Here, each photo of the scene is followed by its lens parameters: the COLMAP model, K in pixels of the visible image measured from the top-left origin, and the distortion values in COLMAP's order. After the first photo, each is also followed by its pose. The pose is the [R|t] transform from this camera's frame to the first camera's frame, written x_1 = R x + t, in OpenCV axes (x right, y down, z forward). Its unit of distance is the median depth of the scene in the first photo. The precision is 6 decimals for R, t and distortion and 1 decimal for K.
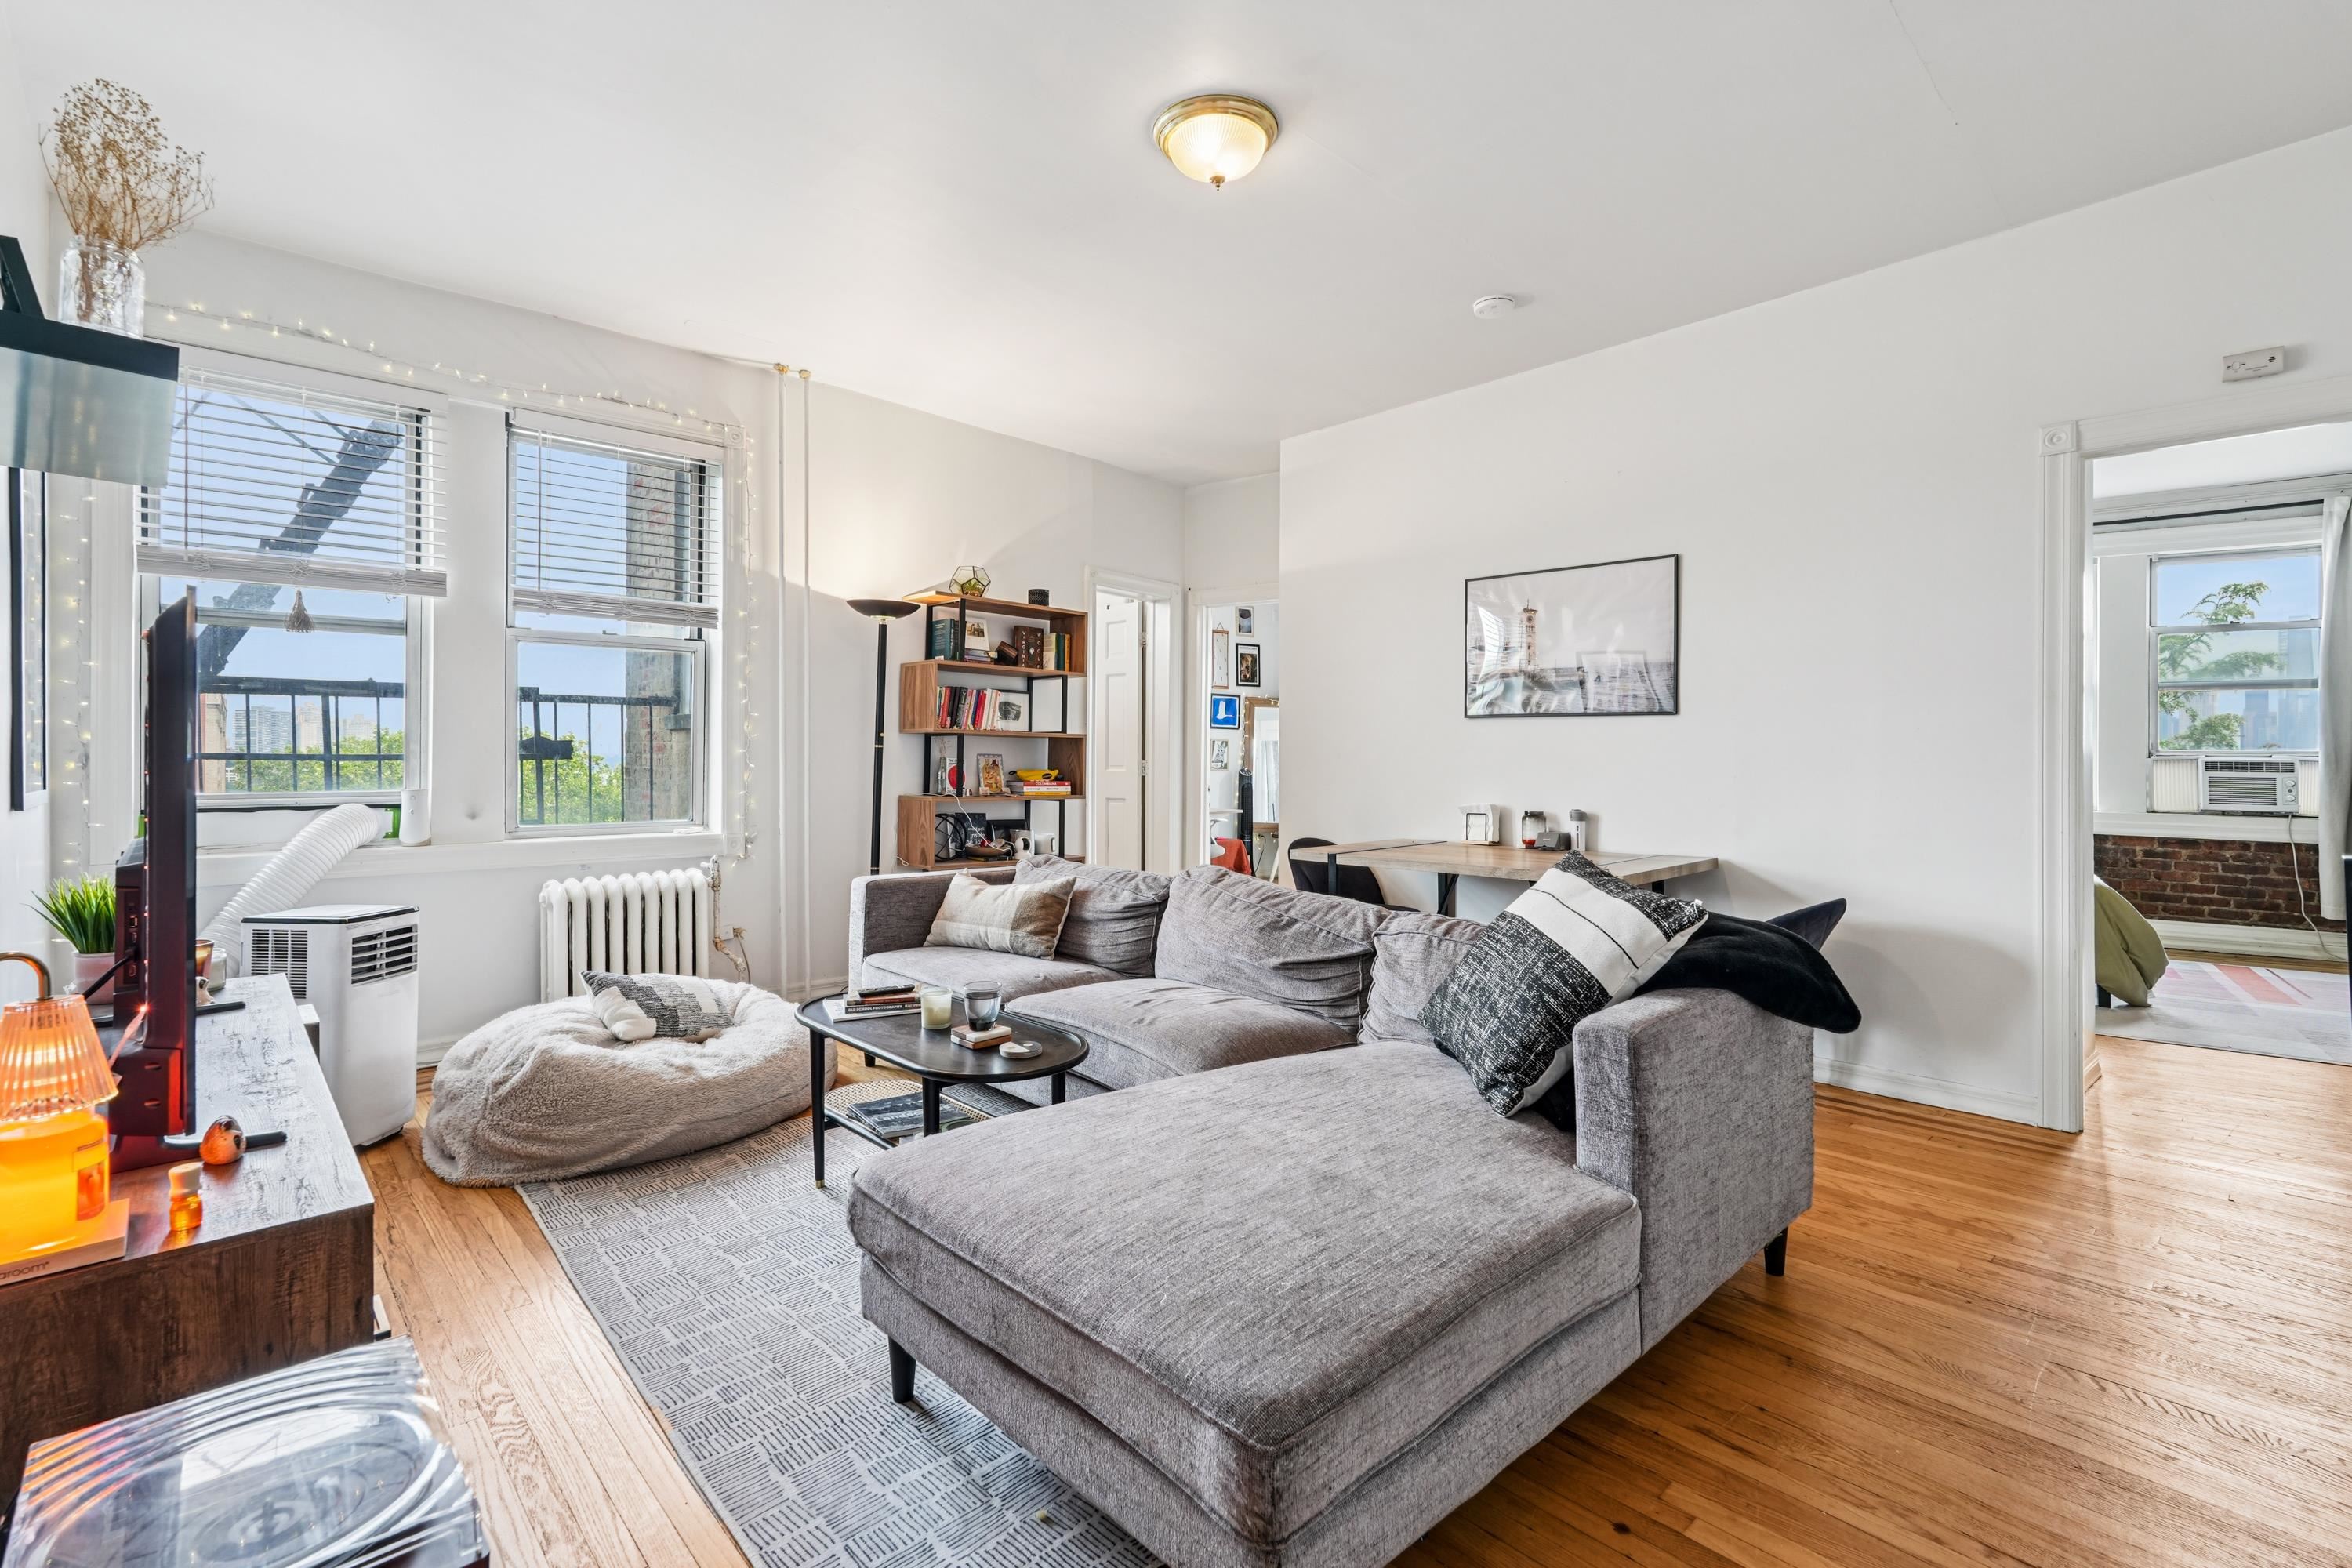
lens RADIAL K [[1063.6, 0, 1193.3], [0, 1063.6, 817.1], [0, 0, 1]] dist [-0.007907, -0.000034]
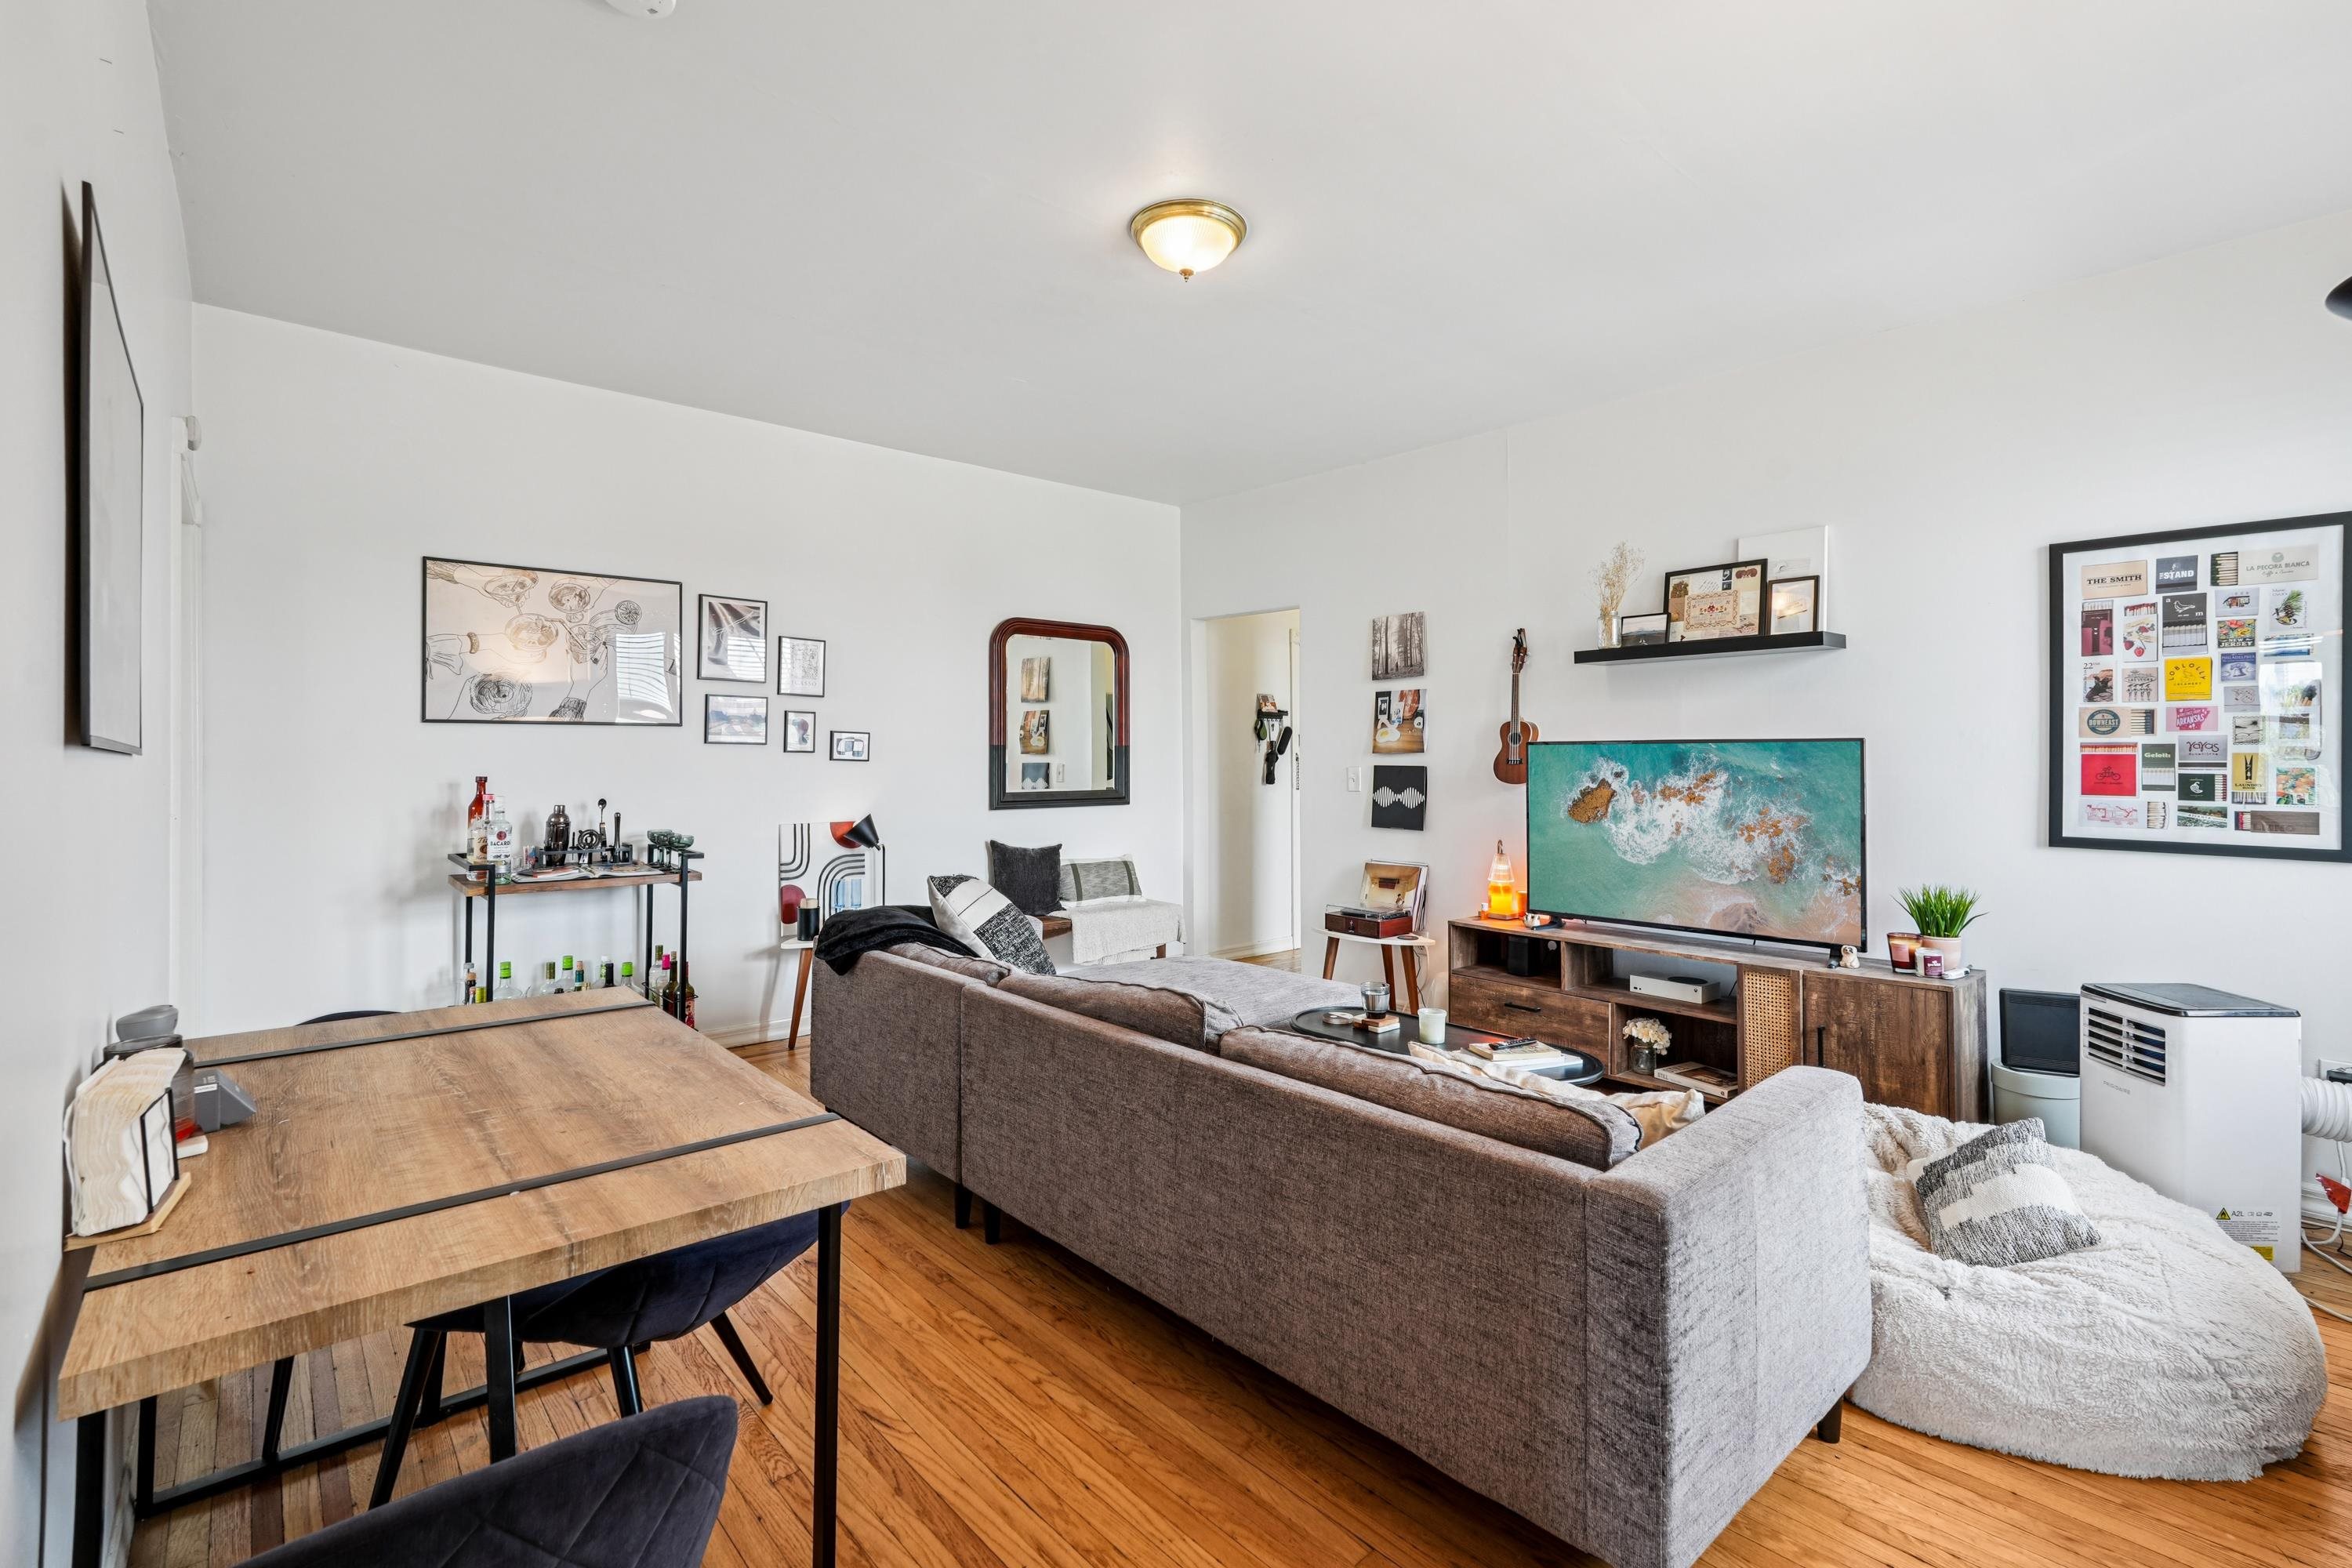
lens RADIAL K [[1068.3, 0, 1180.6], [0, 1068.3, 726.9], [0, 0, 1]] dist [-0.007441, -0.000617]
pose [[-0.999208, -0.004253, 0.039554, -0.011279], [-0.002801, 0.999323, 0.036693, -0.097416], [-0.039684, 0.036553, -0.998543, 1.142038]]
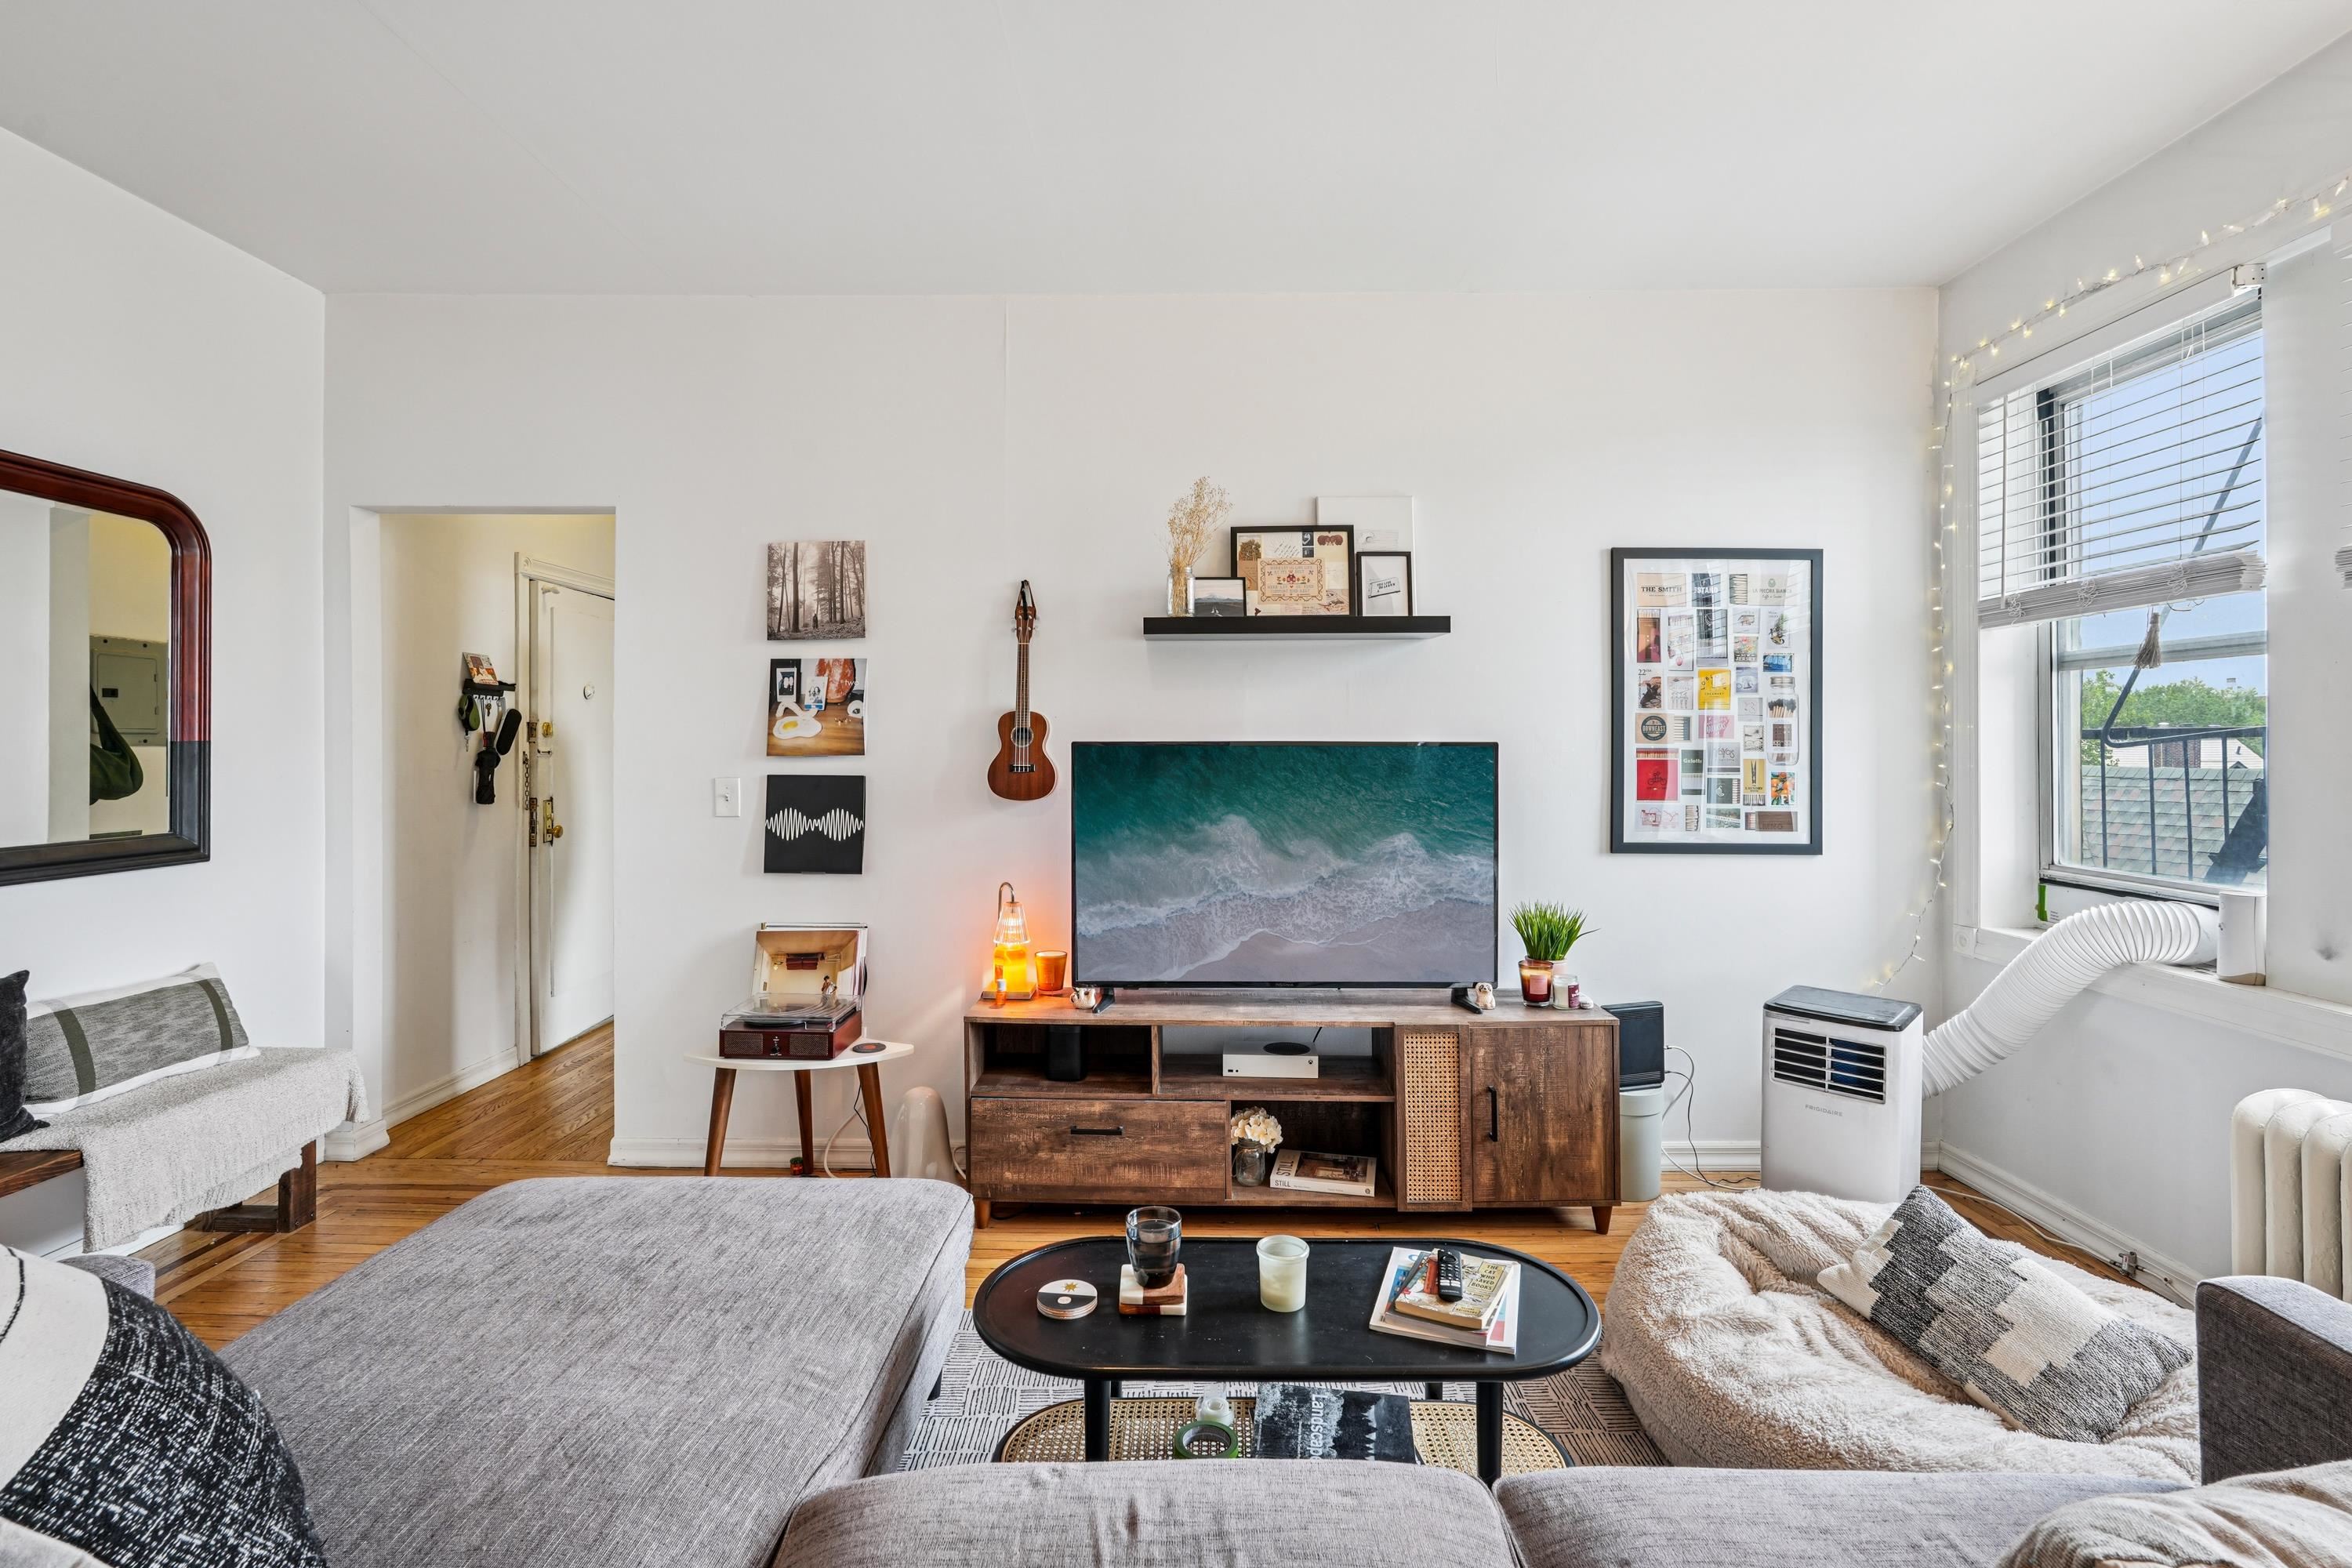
lens RADIAL K [[1072.2, 0, 1163.4], [0, 1072.2, 727.2], [0, 0, 1]] dist [-0.012255, 0.007488]
pose [[-0.709353, -0.014758, -0.704698, 0.133916], [-0.050059, 0.998311, 0.029483, -0.083245], [0.703073, 0.056191, -0.708894, 0.732666]]
